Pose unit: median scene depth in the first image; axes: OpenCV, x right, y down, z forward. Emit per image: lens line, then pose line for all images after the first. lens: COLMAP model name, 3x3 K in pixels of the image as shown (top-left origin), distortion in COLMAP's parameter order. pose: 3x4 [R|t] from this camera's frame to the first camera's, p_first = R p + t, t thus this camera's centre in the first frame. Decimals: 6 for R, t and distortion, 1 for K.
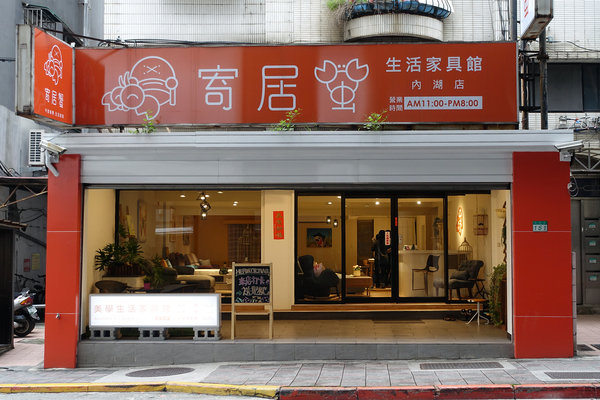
lens RADIAL K [[777.1, 0, 299.9], [0, 777.1, 199.9], [0, 0, 1]] dist [-0.000403, 0.000000]
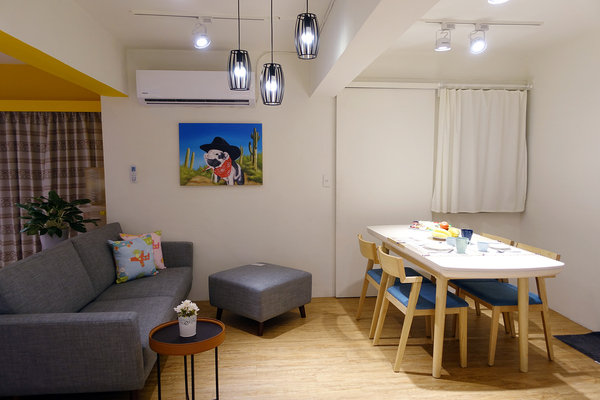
lens RADIAL K [[429.6, 0, 301.7], [0, 429.6, 200.8], [0, 0, 1]] dist [0.014087, 0.001593]
pose [[0.994649, -0.009511, 0.102872, 0.038909], [-0.005102, 0.990017, 0.140855, 0.042715], [-0.103185, -0.140626, 0.984671, 0.829135]]
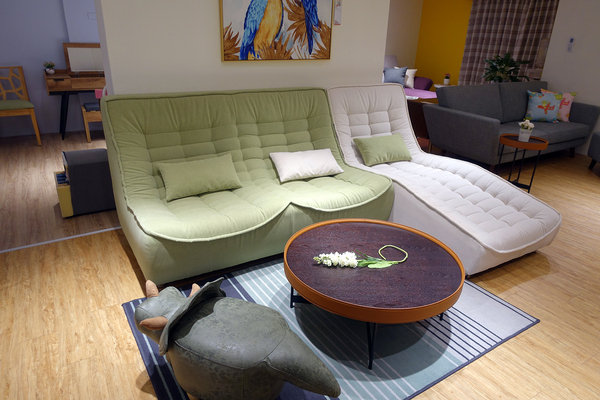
lens RADIAL K [[415.1, 0, 298.5], [0, 415.1, 200.2], [0, 0, 1]] dist [-0.004024, 0.003403]
pose [[0.527155, 0.343933, -0.777057, 0.112363], [0.009433, 0.912008, 0.410063, 0.040875], [0.849717, -0.223497, 0.477525, 0.765815]]
